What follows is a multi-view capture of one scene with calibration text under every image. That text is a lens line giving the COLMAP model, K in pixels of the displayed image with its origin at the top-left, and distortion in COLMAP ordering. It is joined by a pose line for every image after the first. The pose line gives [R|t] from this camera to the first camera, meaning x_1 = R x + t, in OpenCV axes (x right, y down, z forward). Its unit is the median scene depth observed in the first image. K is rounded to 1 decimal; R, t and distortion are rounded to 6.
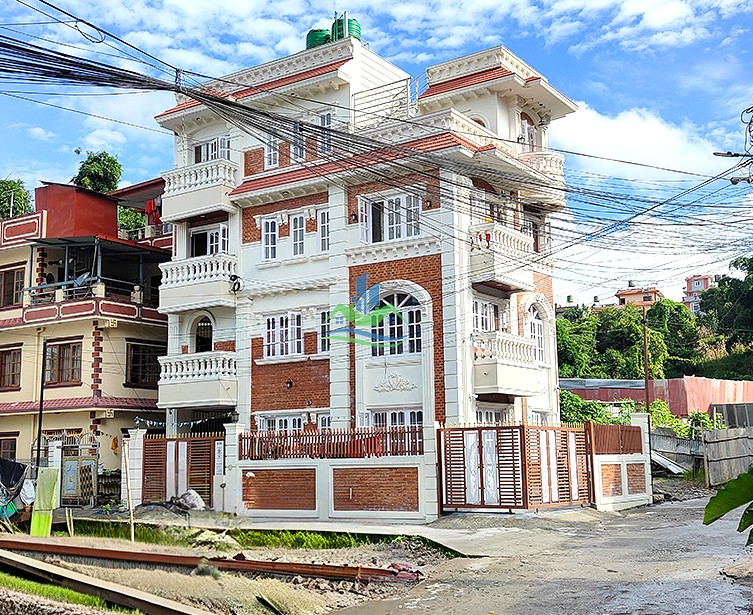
lens RADIAL K [[939.6, 0, 376.5], [0, 939.6, 307.5], [0, 0, 1]] dist [0.137162, -0.465649]
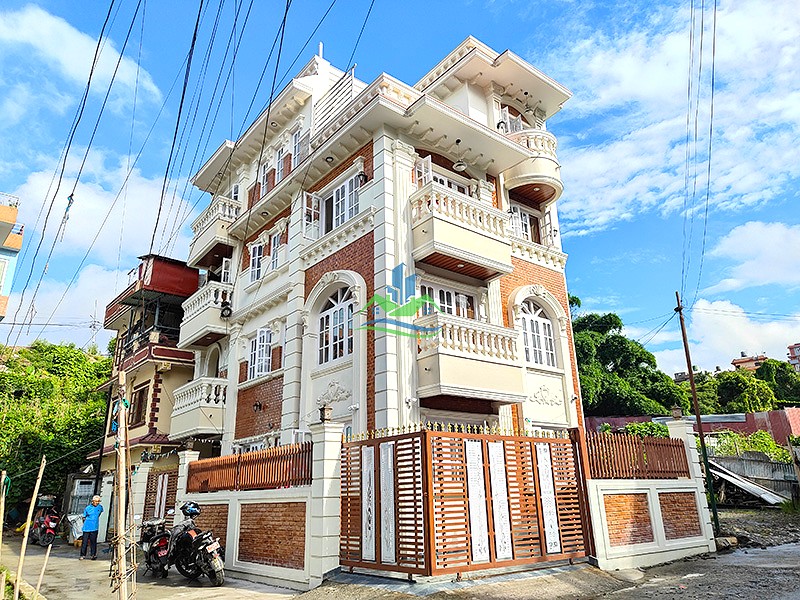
lens RADIAL K [[564.2, 0, 400.0], [0, 564.2, 300.0], [0, 0, 1]] dist [0.024548, -0.006927]
pose [[0.956026, -0.104714, -0.273951, 0.194393], [0.057607, 0.982939, -0.174681, 0.080845], [0.287569, 0.151218, 0.945747, 0.487642]]
